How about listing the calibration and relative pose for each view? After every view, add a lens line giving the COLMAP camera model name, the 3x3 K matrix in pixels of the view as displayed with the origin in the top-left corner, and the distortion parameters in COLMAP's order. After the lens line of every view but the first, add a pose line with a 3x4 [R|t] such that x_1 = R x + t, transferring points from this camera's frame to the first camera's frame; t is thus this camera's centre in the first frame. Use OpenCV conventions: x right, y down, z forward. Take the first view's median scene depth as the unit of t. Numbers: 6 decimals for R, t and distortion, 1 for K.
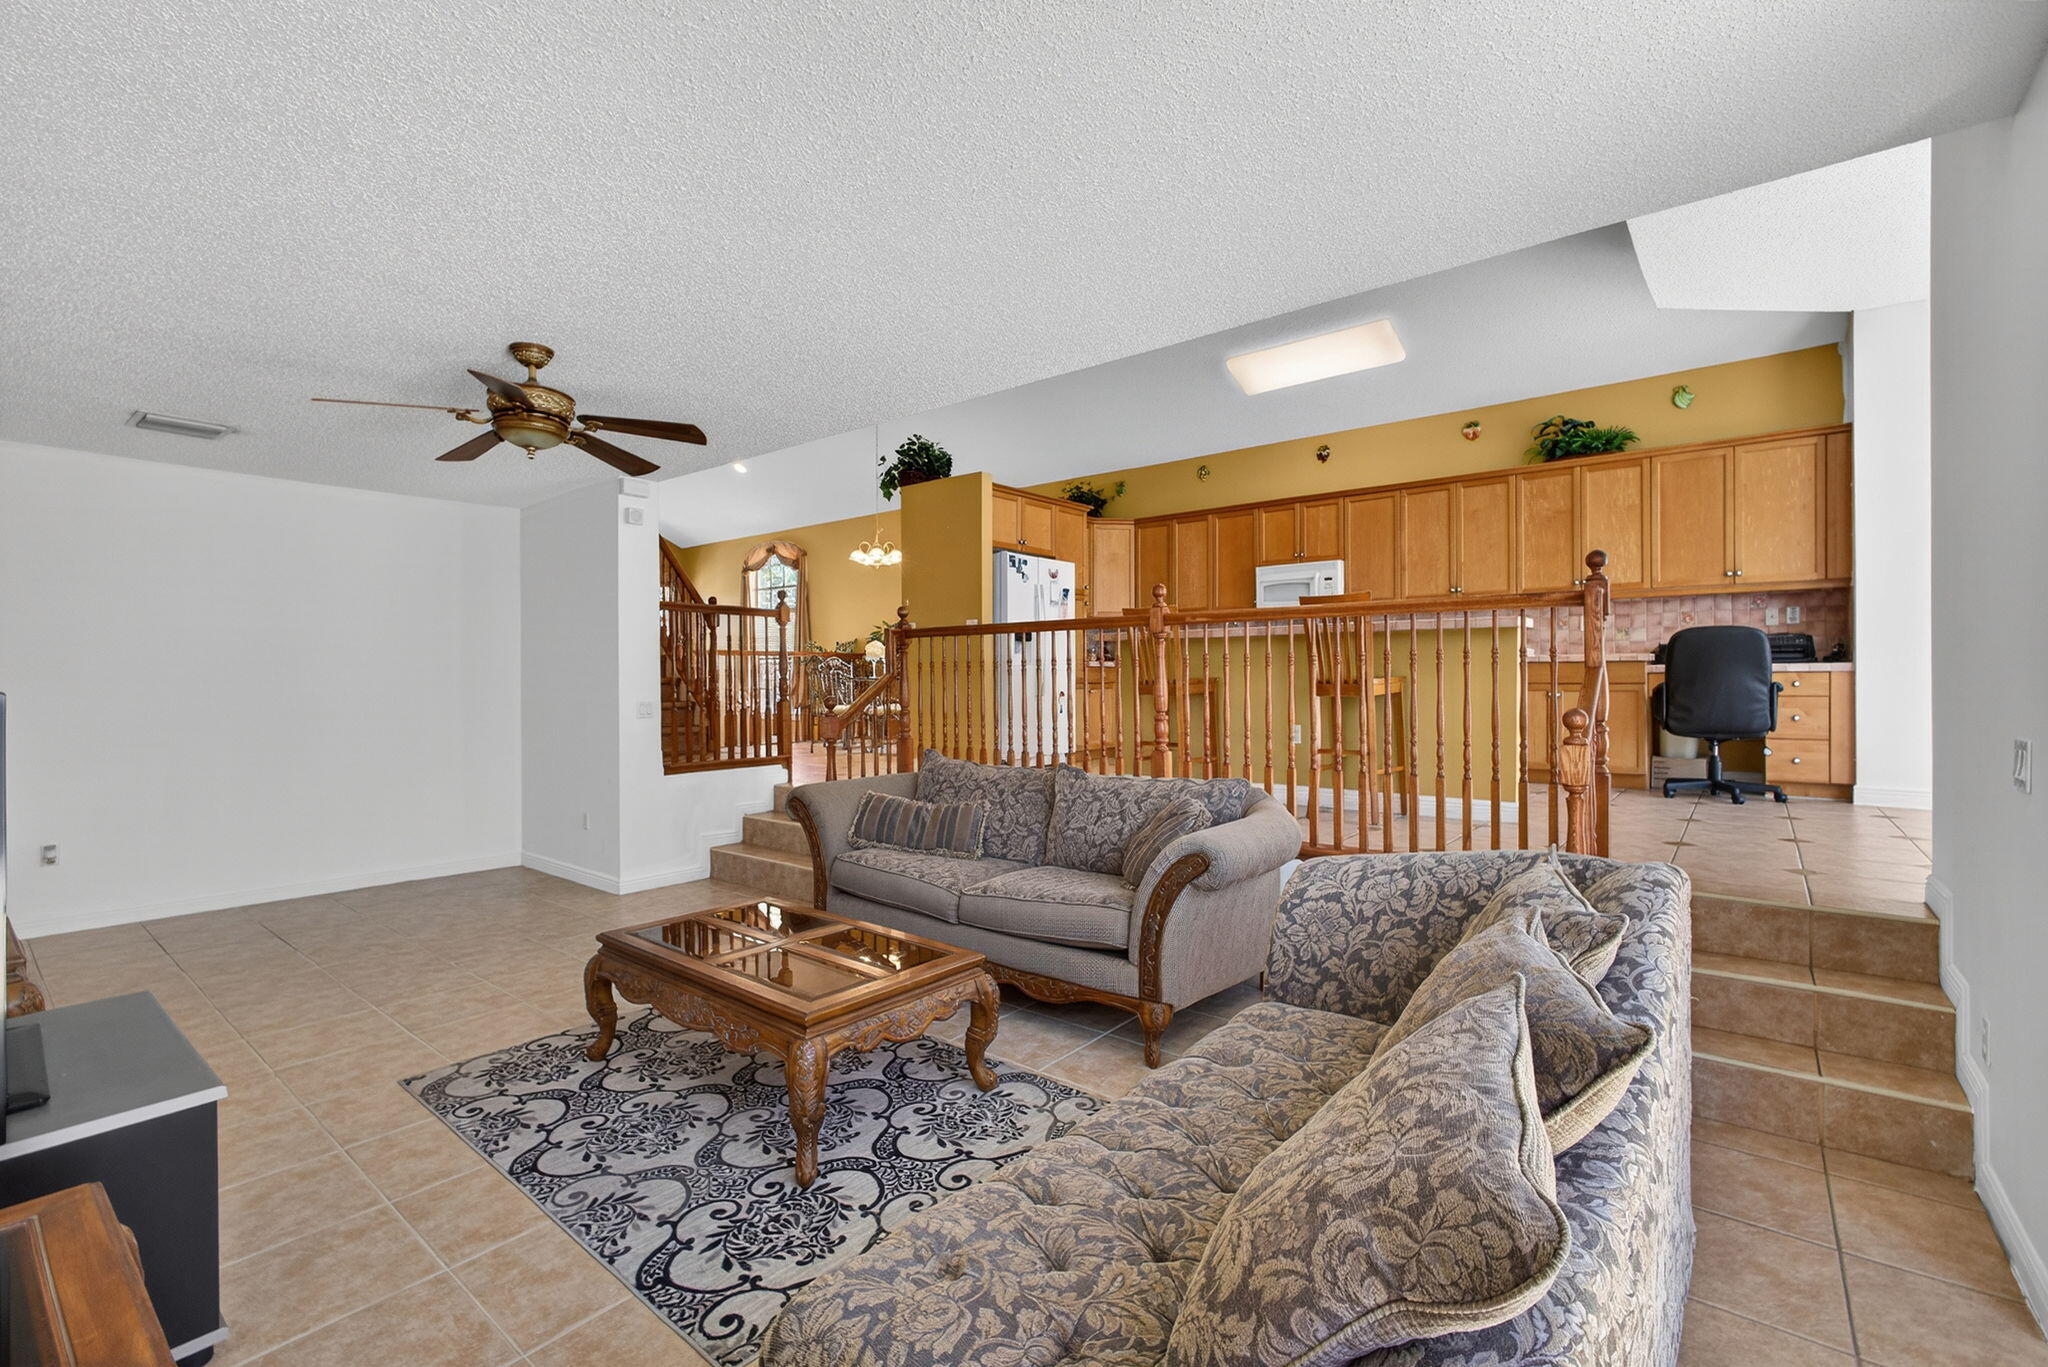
lens RADIAL K [[890.2, 0, 1027.3], [0, 890.2, 681.8], [0, 0, 1]] dist [-0.015086, 0.002594]
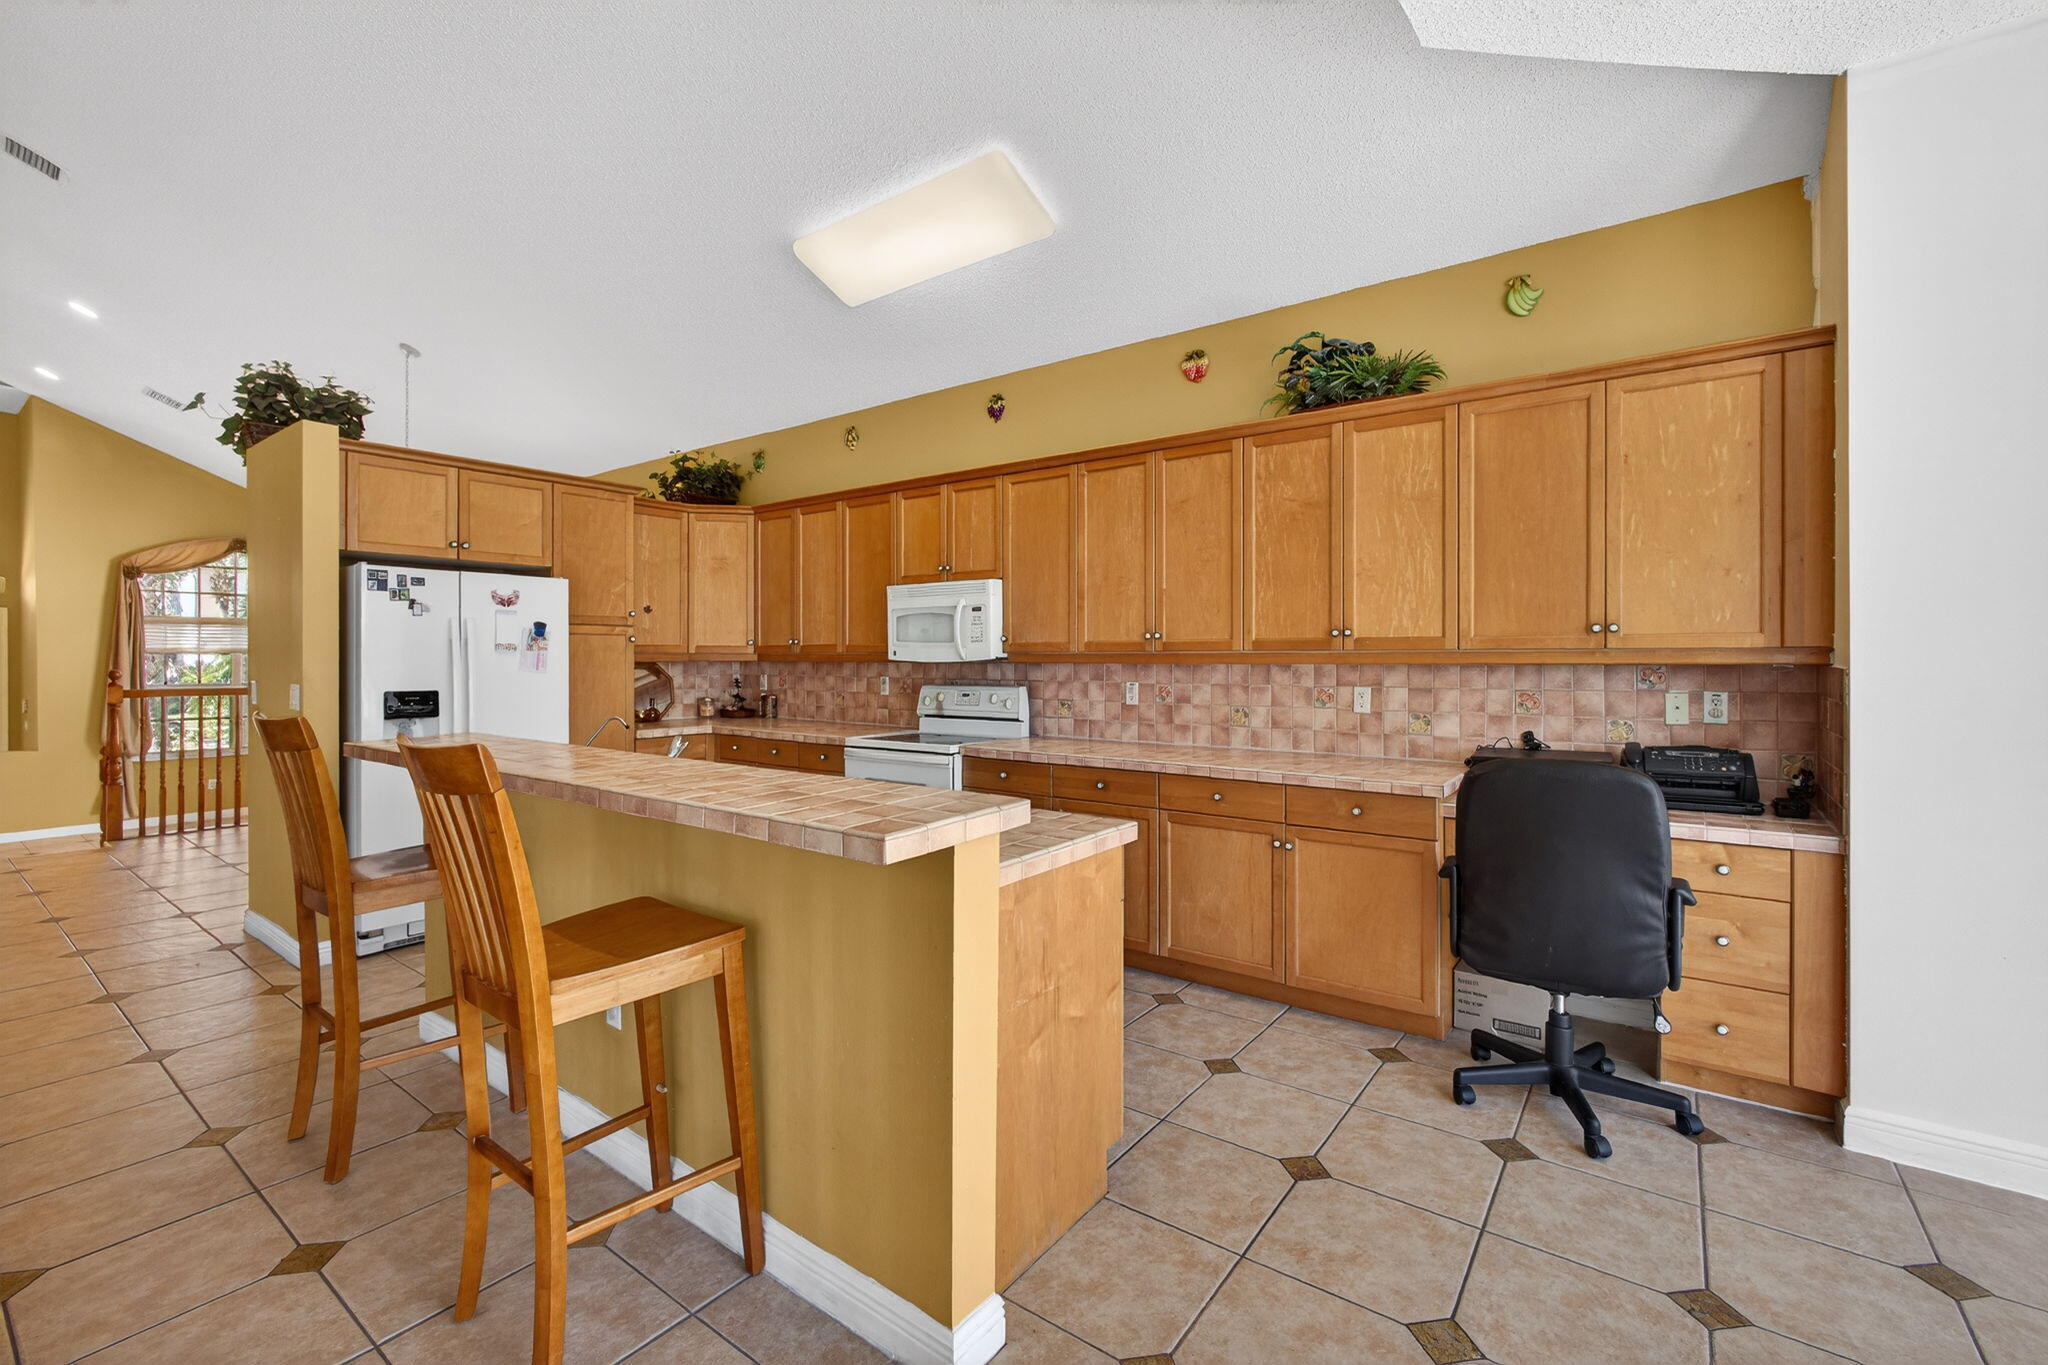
lens RADIAL K [[886.5, 0, 1027.6], [0, 886.5, 666.1], [0, 0, 1]] dist [-0.004020, 0.001689]
pose [[0.998241, 0.001700, 0.059255, 0.401191], [-0.001826, 0.999996, 0.002076, -0.093146], [-0.059251, -0.002181, 0.998241, 0.466351]]
